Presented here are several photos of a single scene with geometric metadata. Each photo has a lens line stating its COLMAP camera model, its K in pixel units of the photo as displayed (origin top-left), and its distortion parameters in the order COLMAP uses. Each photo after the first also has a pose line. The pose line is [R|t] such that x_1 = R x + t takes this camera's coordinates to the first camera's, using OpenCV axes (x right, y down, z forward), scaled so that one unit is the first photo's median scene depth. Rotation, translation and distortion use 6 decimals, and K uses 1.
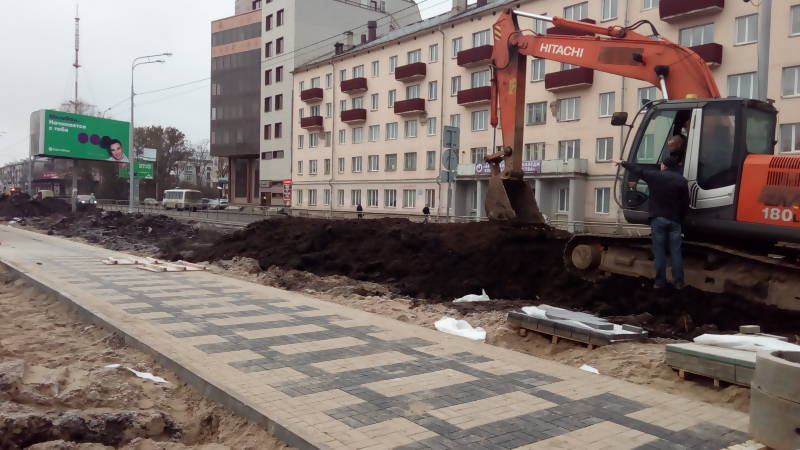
lens RADIAL K [[644.1, 0, 397.9], [0, 644.1, 229.3], [0, 0, 1]] dist [0.093900, -0.126081]
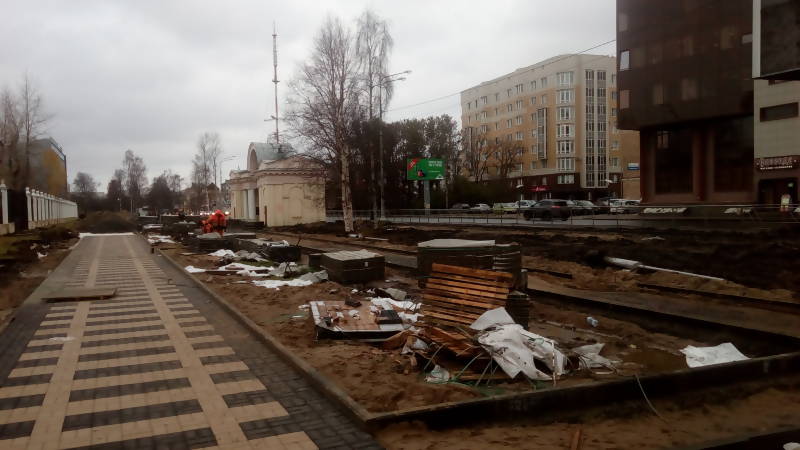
lens RADIAL K [[644.1, 0, 386.8], [0, 644.1, 231.3], [0, 0, 1]] dist [0.093900, -0.126081]
pose [[0.964353, -0.039794, -0.261610, -0.451318], [0.039694, 0.999196, -0.005668, -0.026910], [0.261625, -0.004918, 0.965157, 0.442842]]
